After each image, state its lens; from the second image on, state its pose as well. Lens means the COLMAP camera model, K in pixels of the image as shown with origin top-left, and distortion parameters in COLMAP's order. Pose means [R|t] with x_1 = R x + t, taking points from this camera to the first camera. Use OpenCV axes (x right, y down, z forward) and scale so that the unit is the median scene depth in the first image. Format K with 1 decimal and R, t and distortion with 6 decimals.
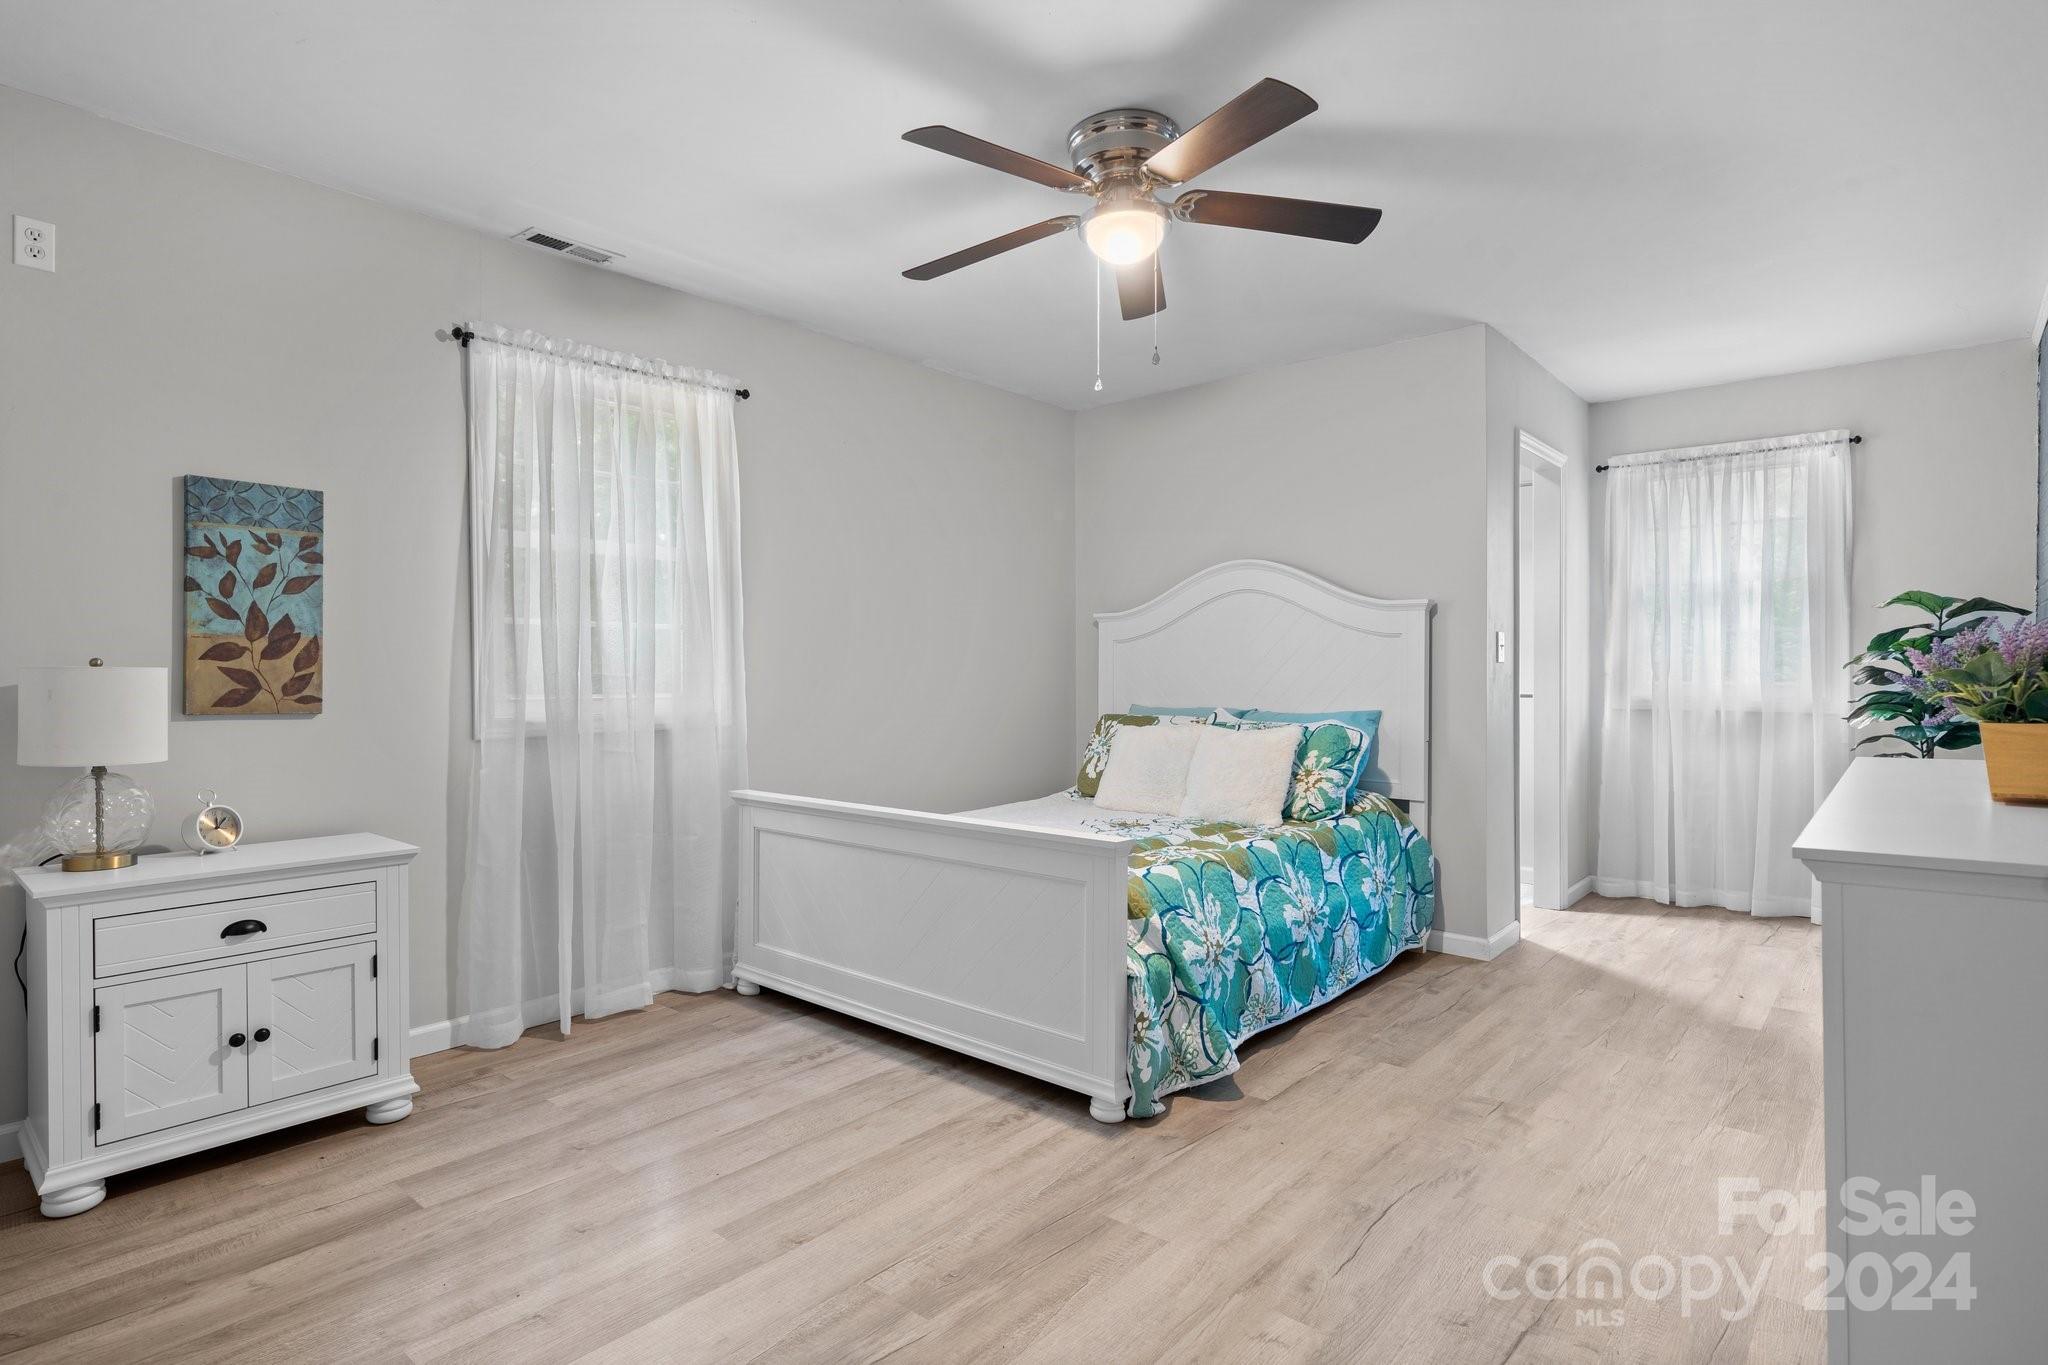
lens RADIAL K [[1027.2, 0, 1024.0], [0, 1027.2, 682.5], [0, 0, 1]] dist [0.001897, 0.000118]
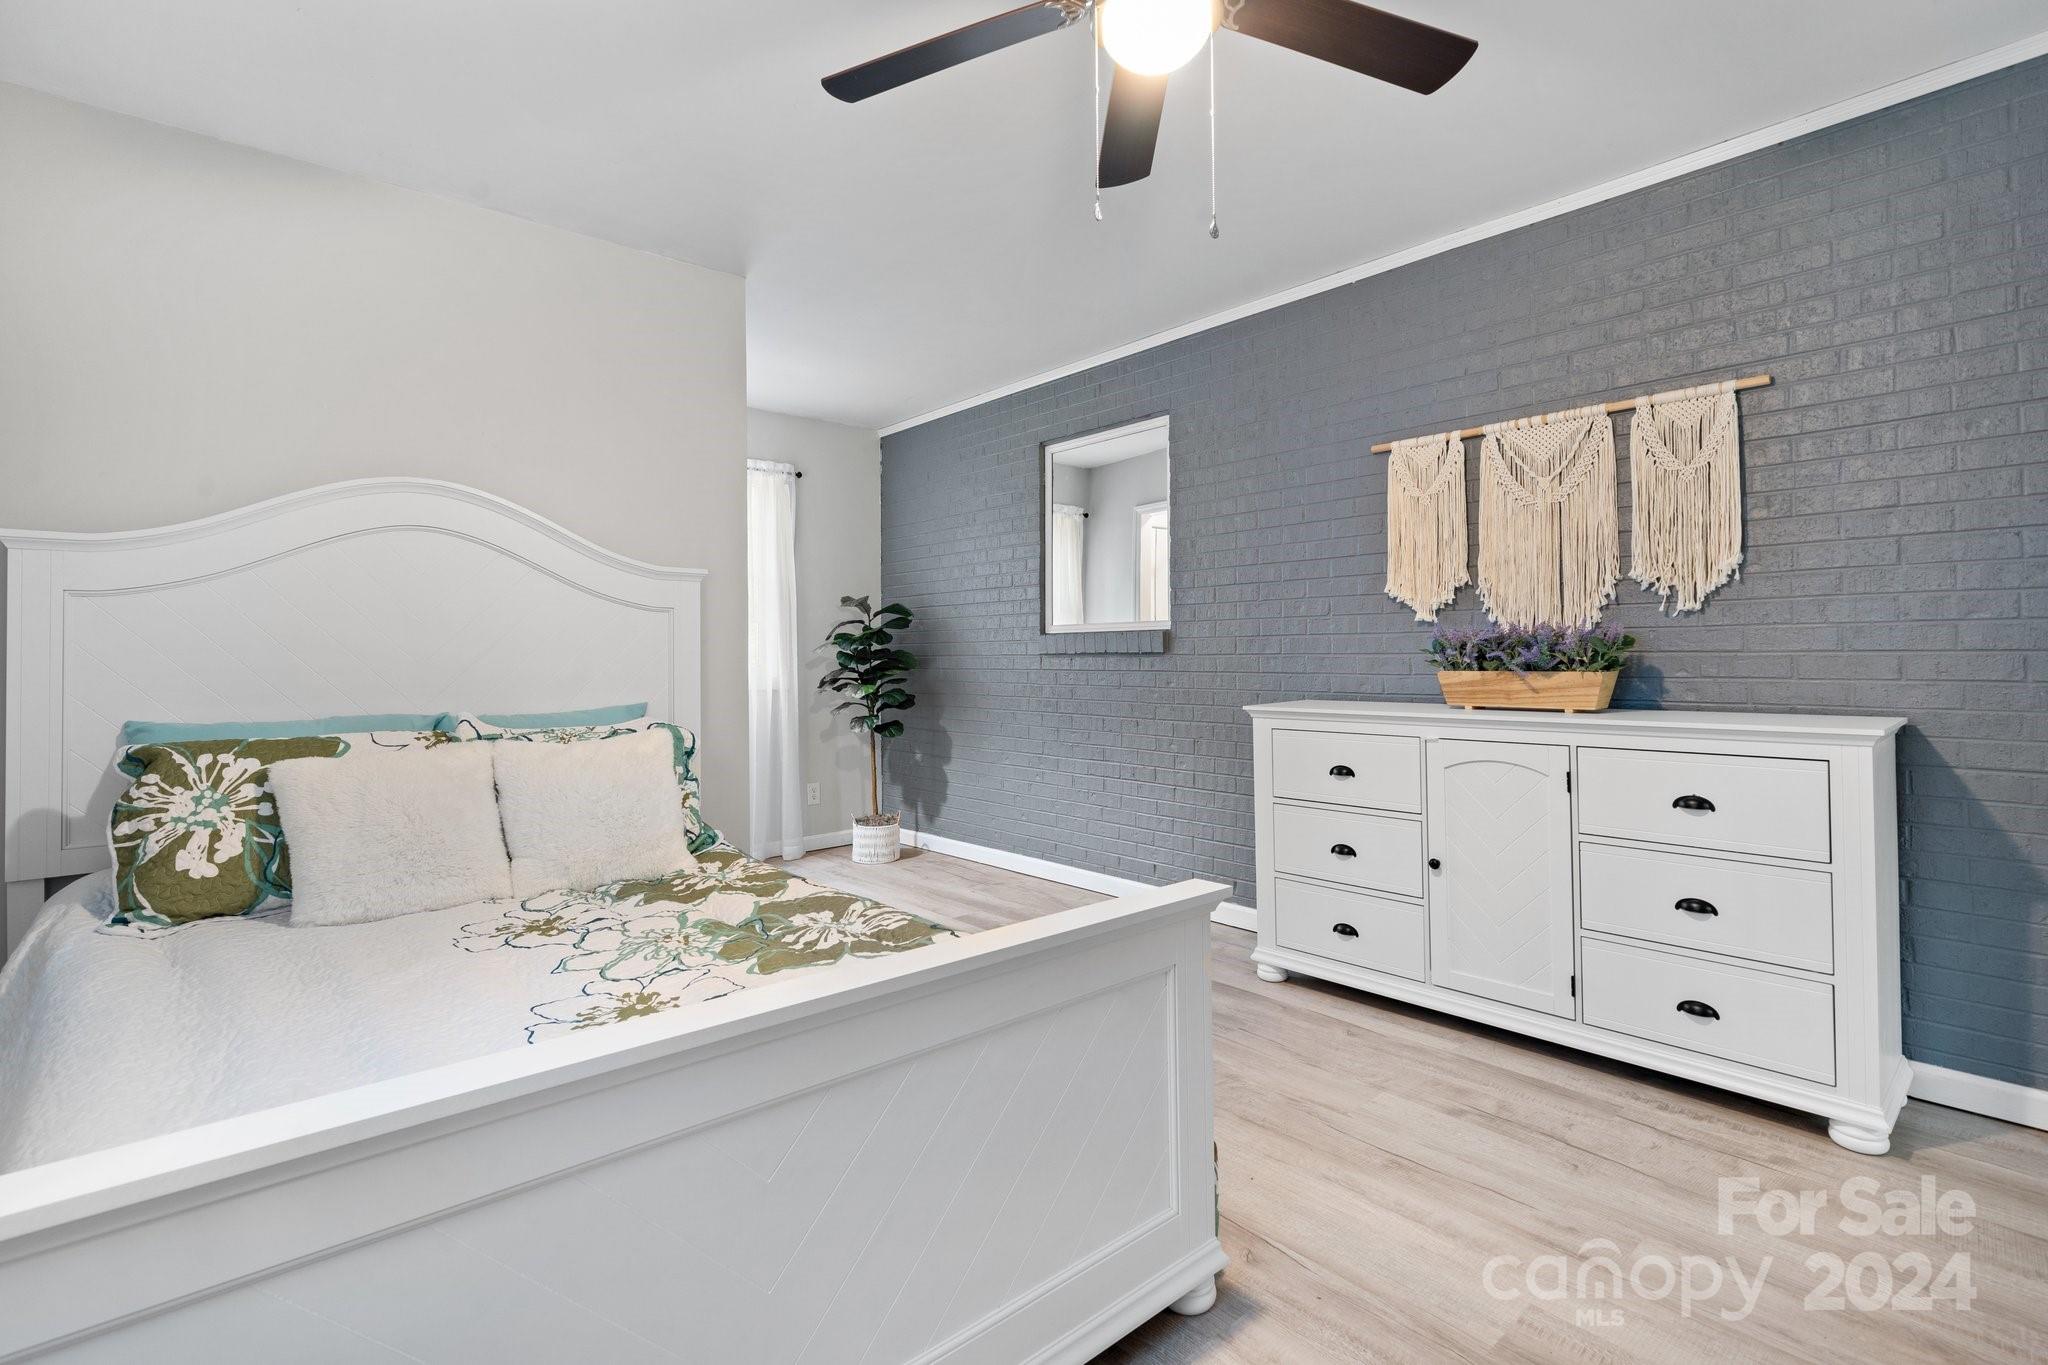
lens RADIAL K [[928.5, 0, 1011.7], [0, 928.5, 656.2], [0, 0, 1]] dist [0.001705, 0.000468]
pose [[0.164346, -0.001929, 0.986401, -0.328851], [0.017030, 0.999855, -0.000882, -0.003575], [-0.986256, 0.016944, 0.164355, 0.606385]]
